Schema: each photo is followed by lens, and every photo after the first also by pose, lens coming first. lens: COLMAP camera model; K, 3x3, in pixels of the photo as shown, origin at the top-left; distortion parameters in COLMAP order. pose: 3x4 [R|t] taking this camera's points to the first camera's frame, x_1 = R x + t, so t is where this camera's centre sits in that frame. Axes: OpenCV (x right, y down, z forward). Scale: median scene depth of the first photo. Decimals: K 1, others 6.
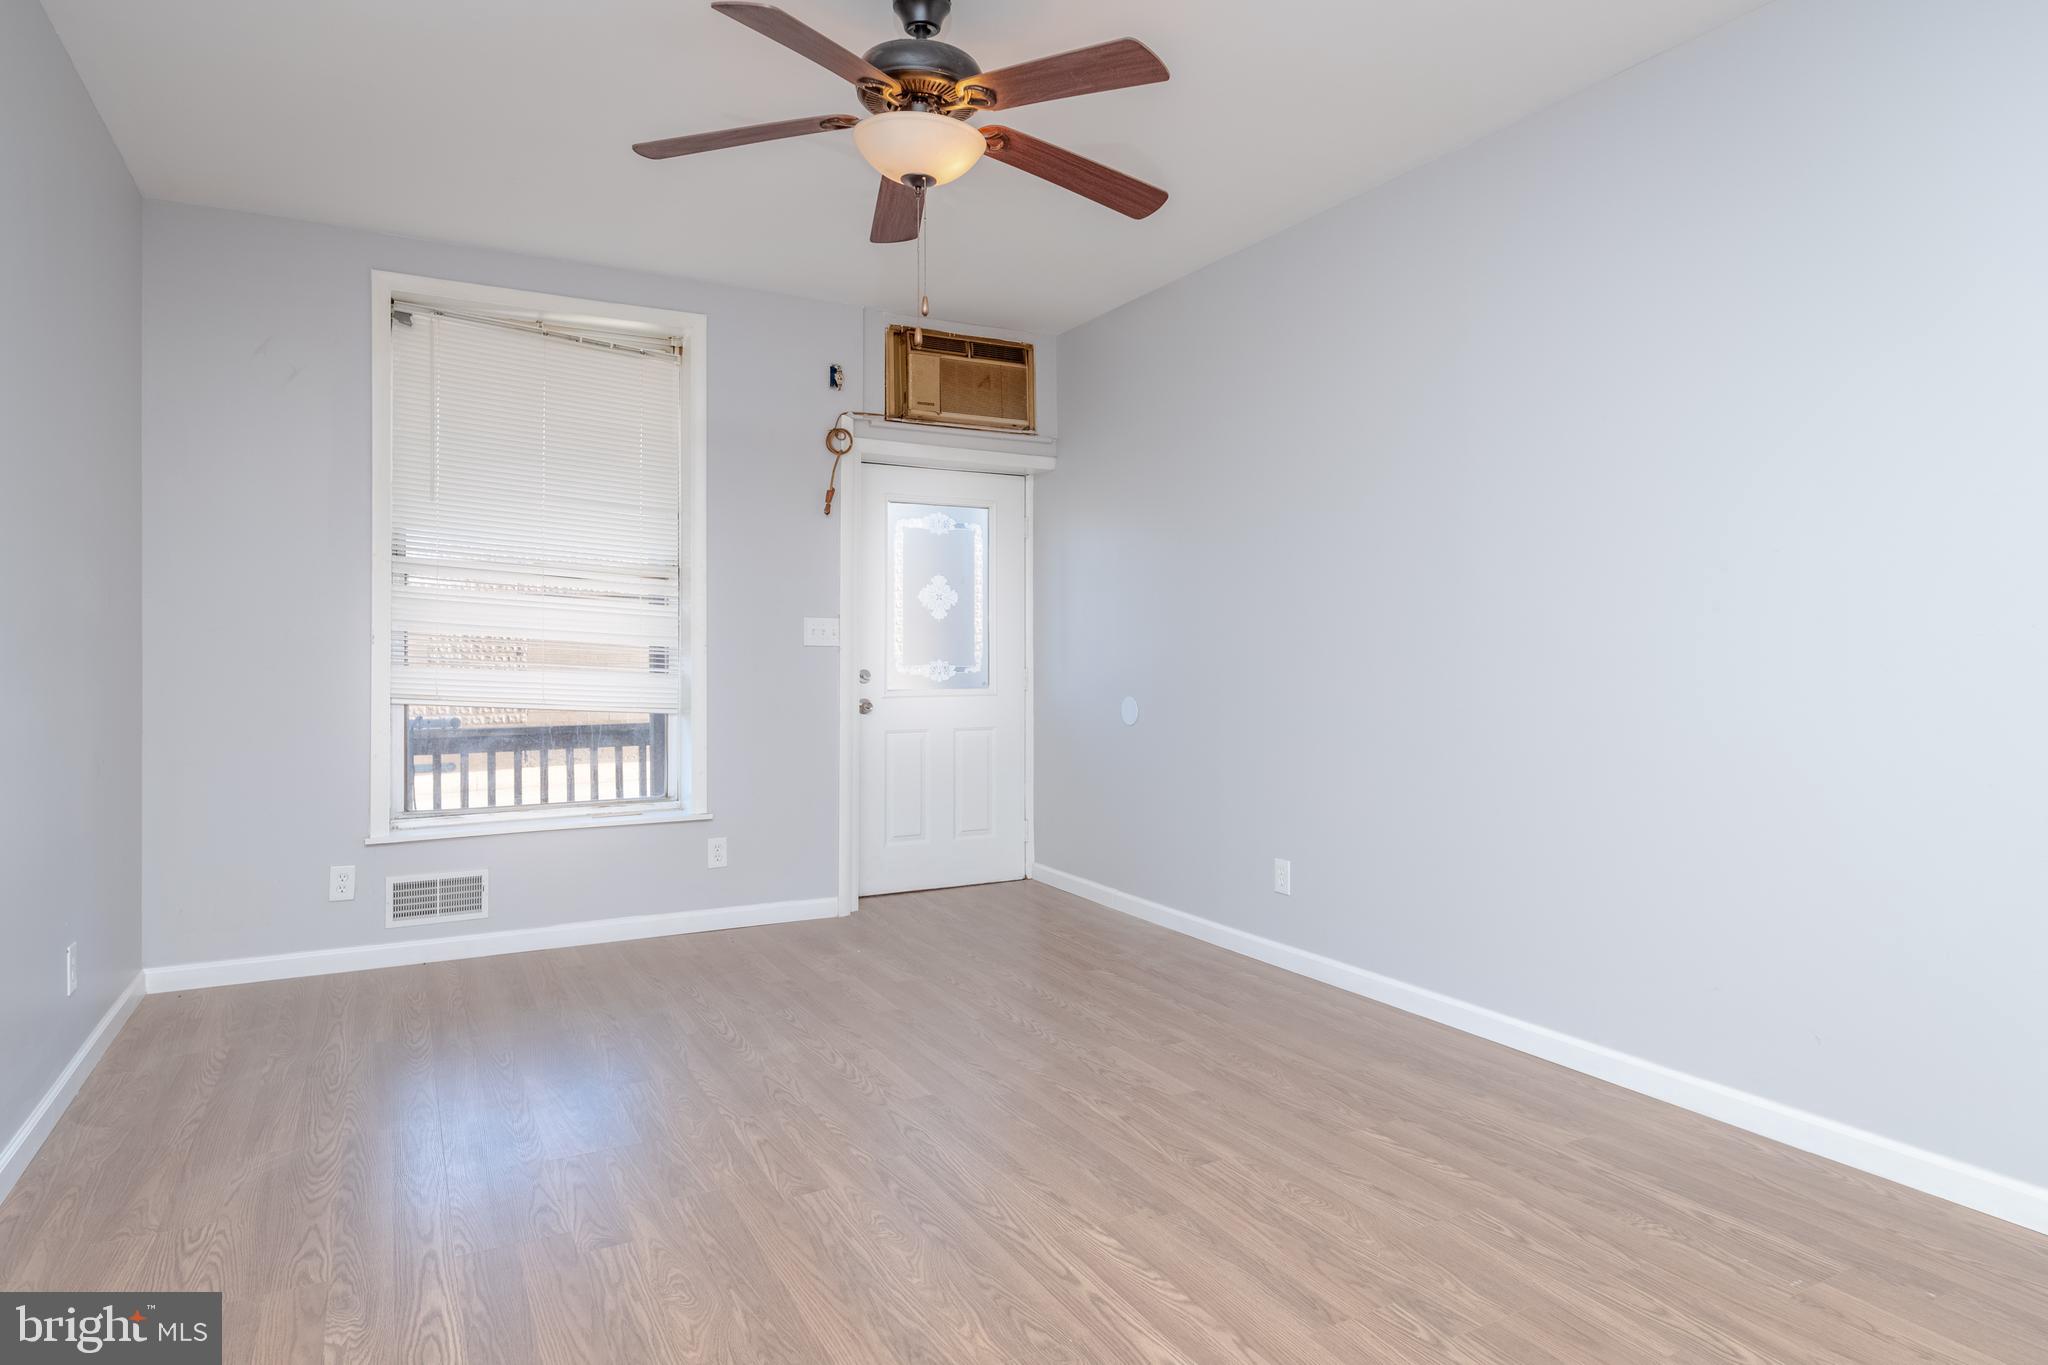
lens RADIAL K [[1177.5, 0, 989.7], [0, 1177.5, 648.0], [0, 0, 1]] dist [0.006818, -0.004903]
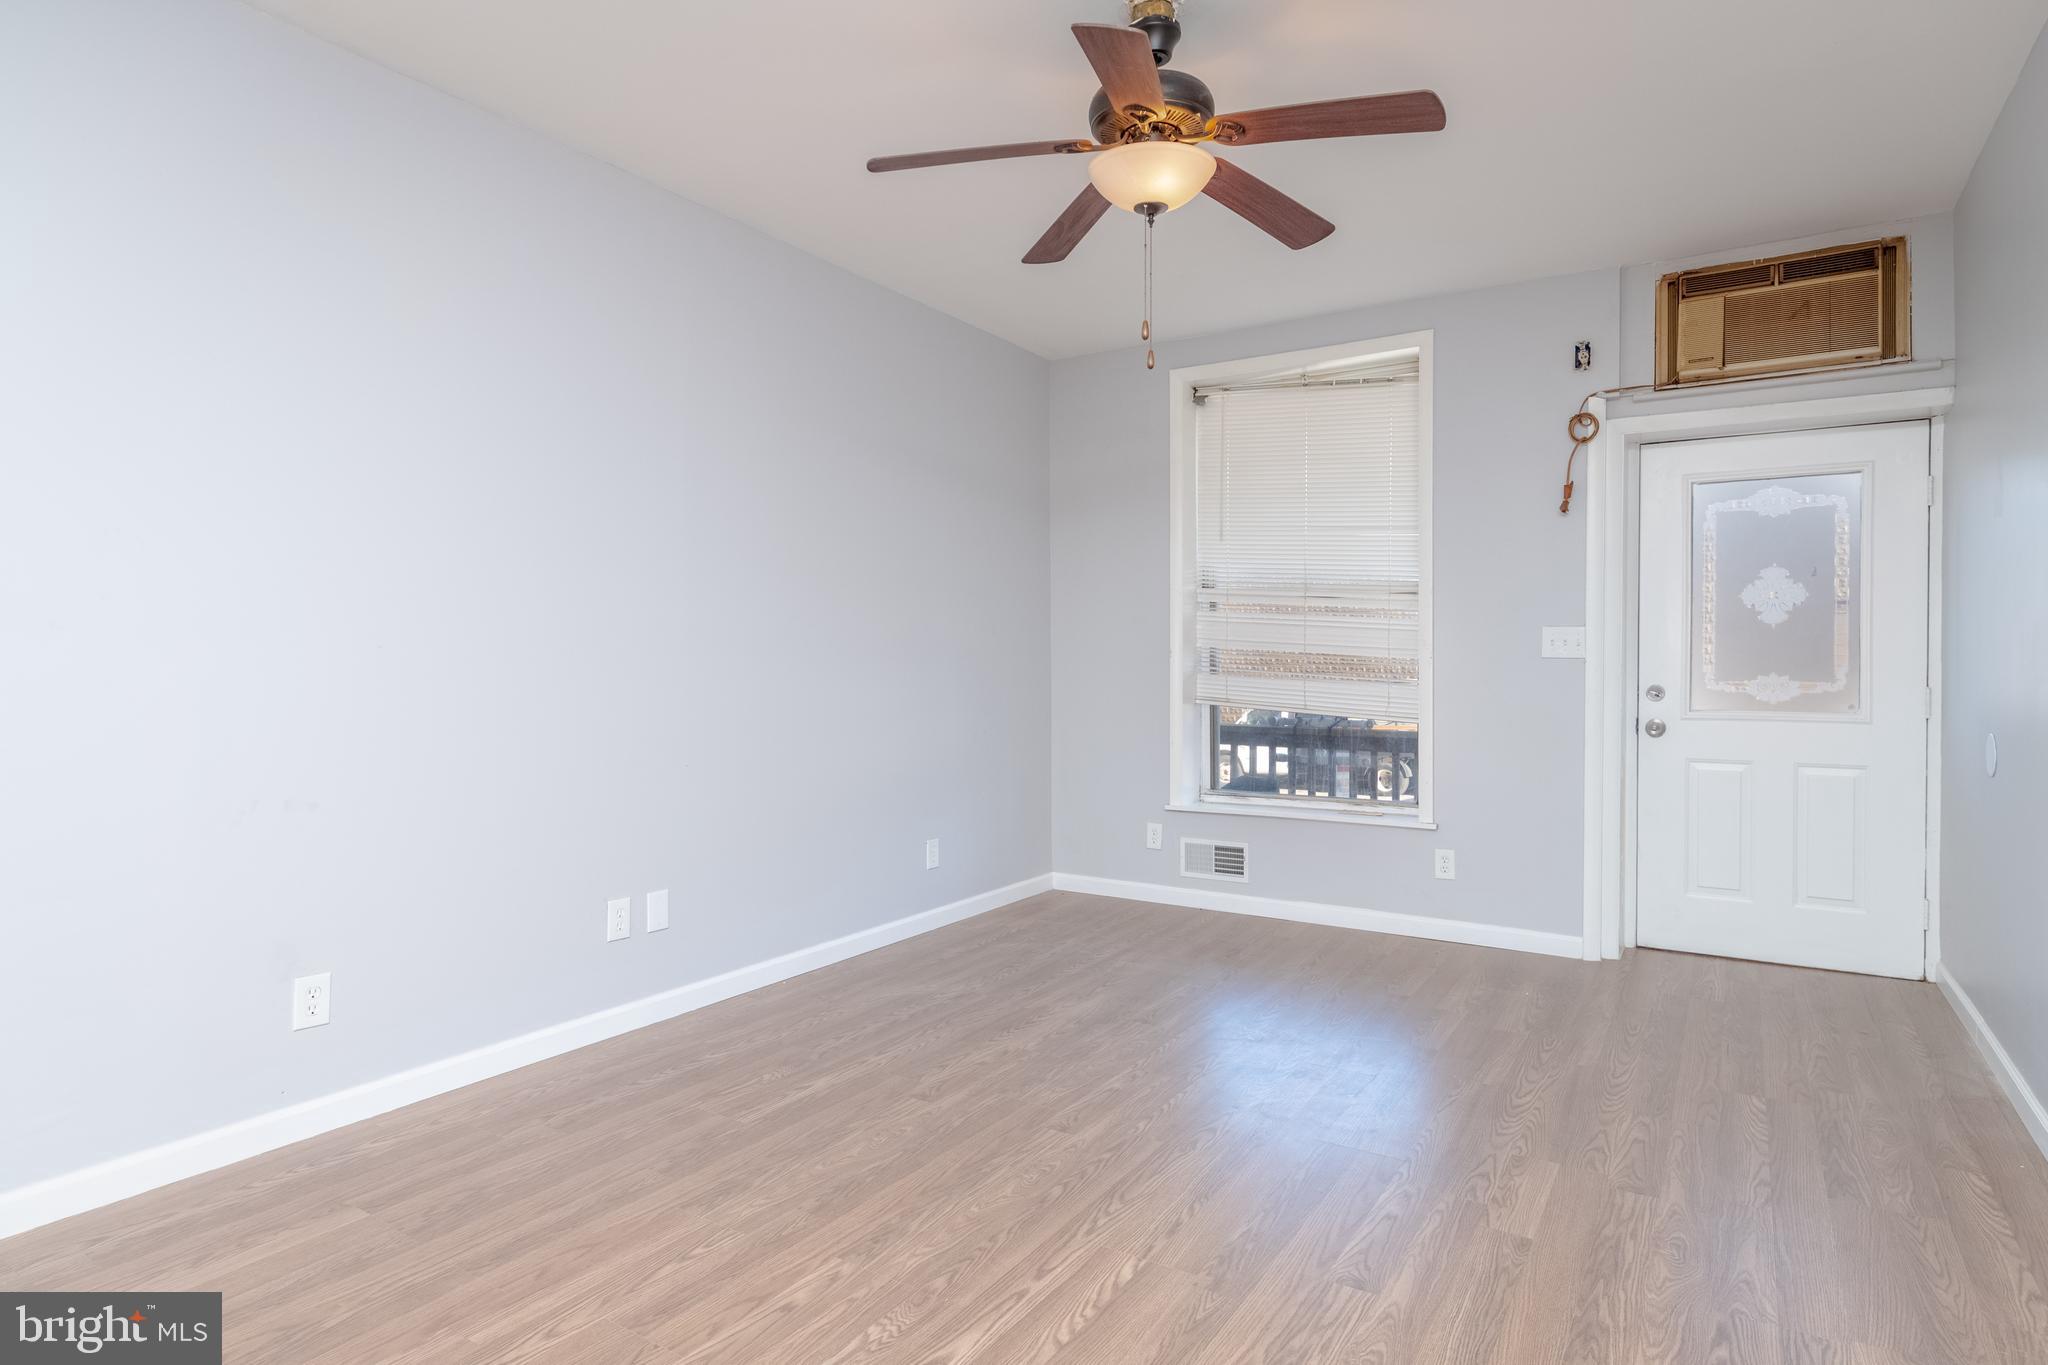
lens RADIAL K [[1093.2, 0, 1043.3], [0, 1093.2, 683.1], [0, 0, 1]] dist [-0.002025, -0.002649]
pose [[0.493709, 0.017440, -0.869452, 0.409232], [0.001119, 0.999785, 0.020690, -0.000259], [0.869626, -0.011188, 0.493584, 0.246397]]
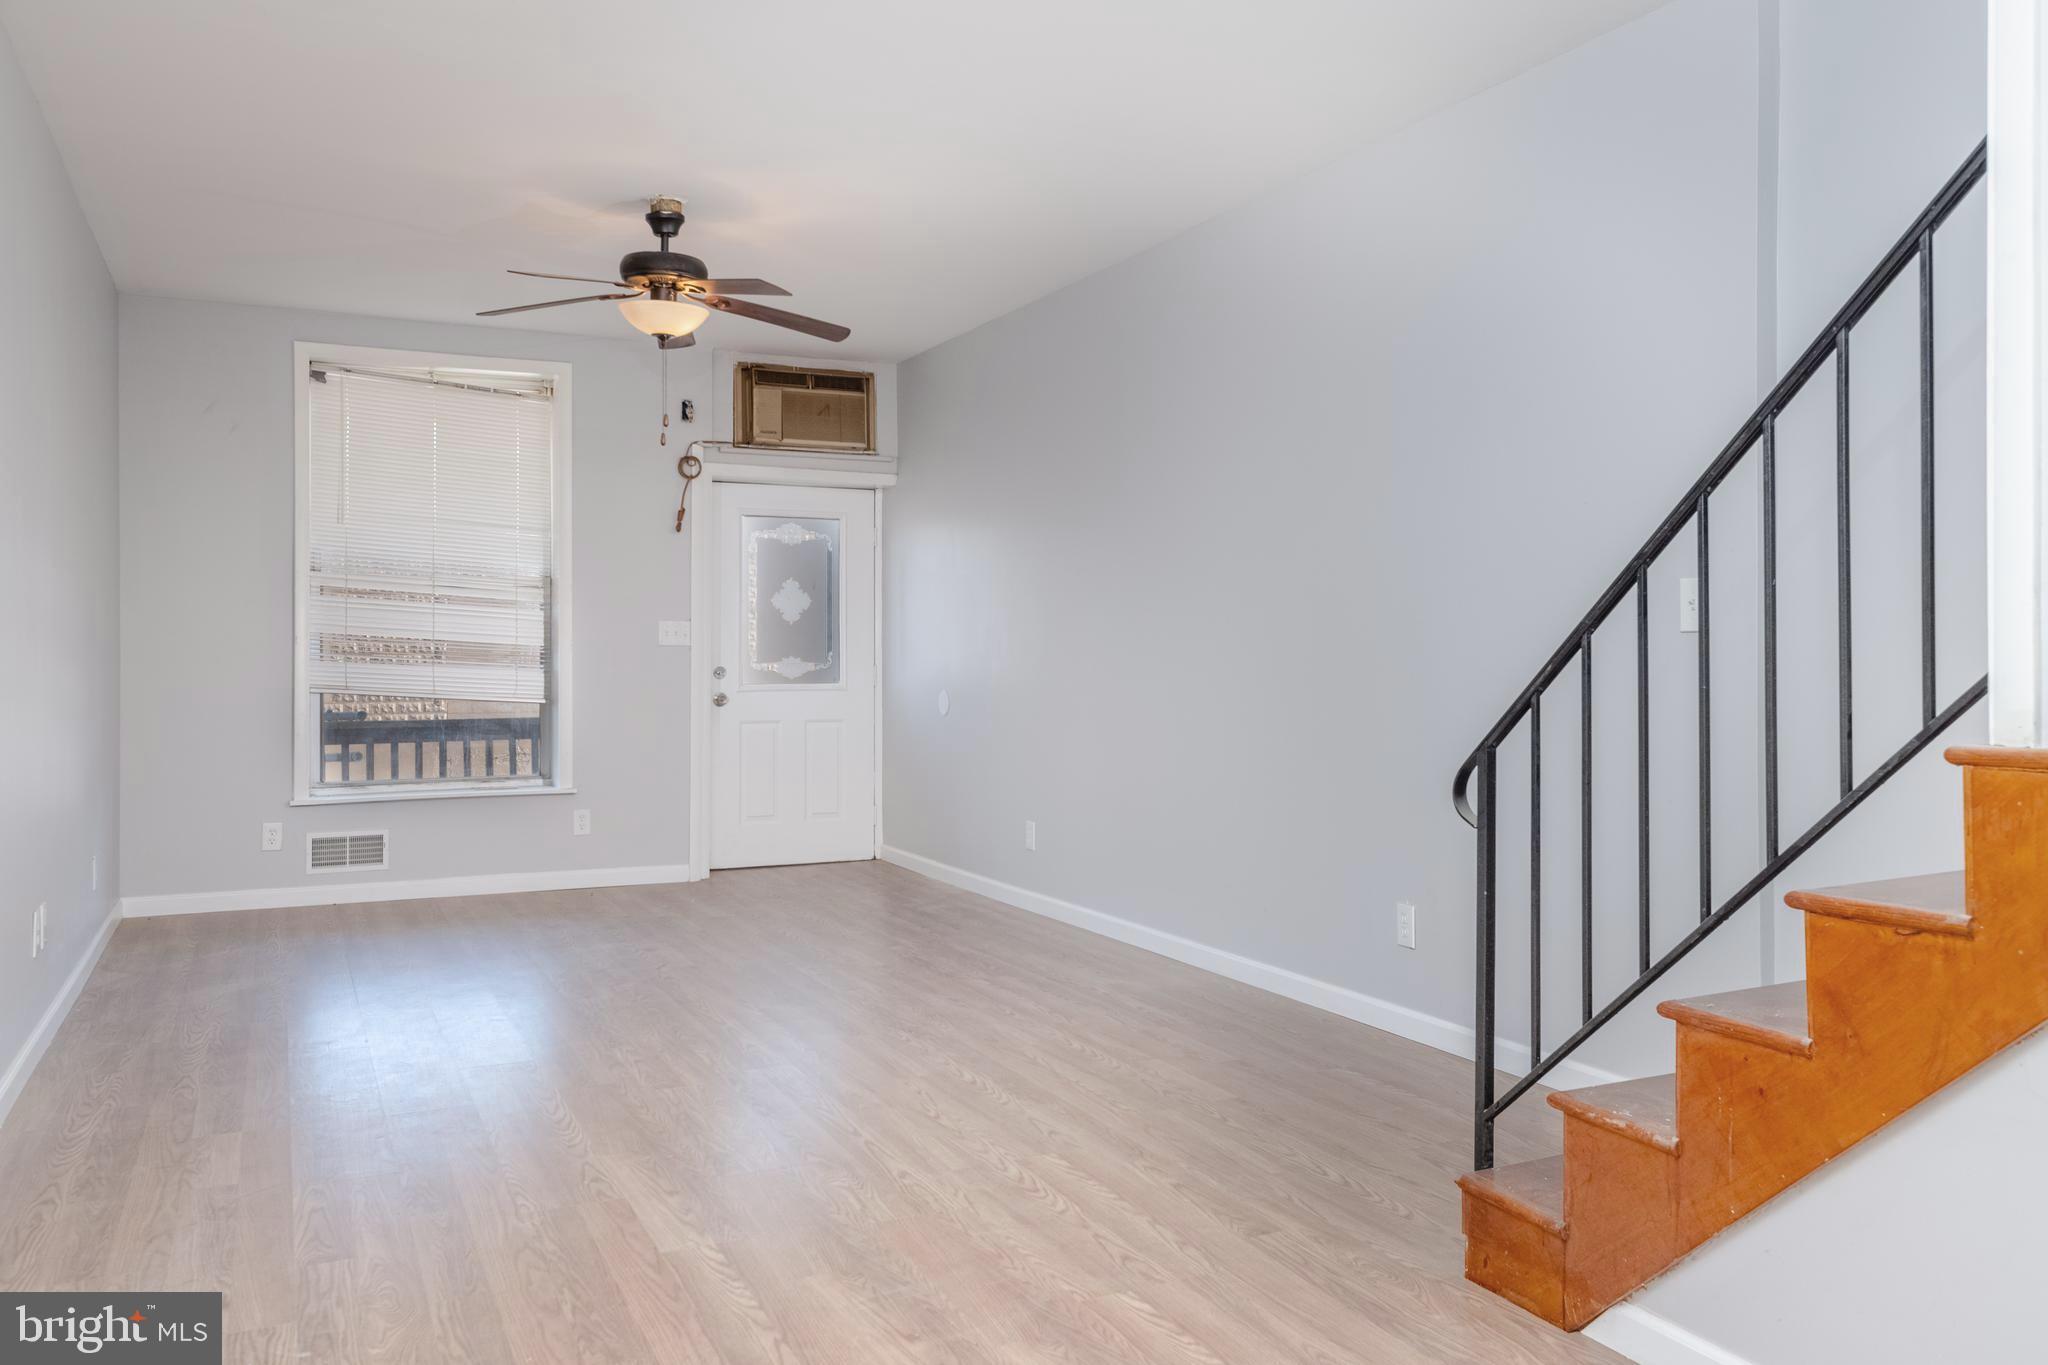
lens RADIAL K [[1617.4, 0, 1009.8], [0, 1617.4, 652.3], [0, 0, 1]] dist [0.002934, 0.015852]
pose [[0.998957, 0.000545, -0.045649, 0.267369], [-0.000463, 0.999998, 0.001818, 0.001956], [0.045650, -0.001795, 0.998956, -0.585901]]
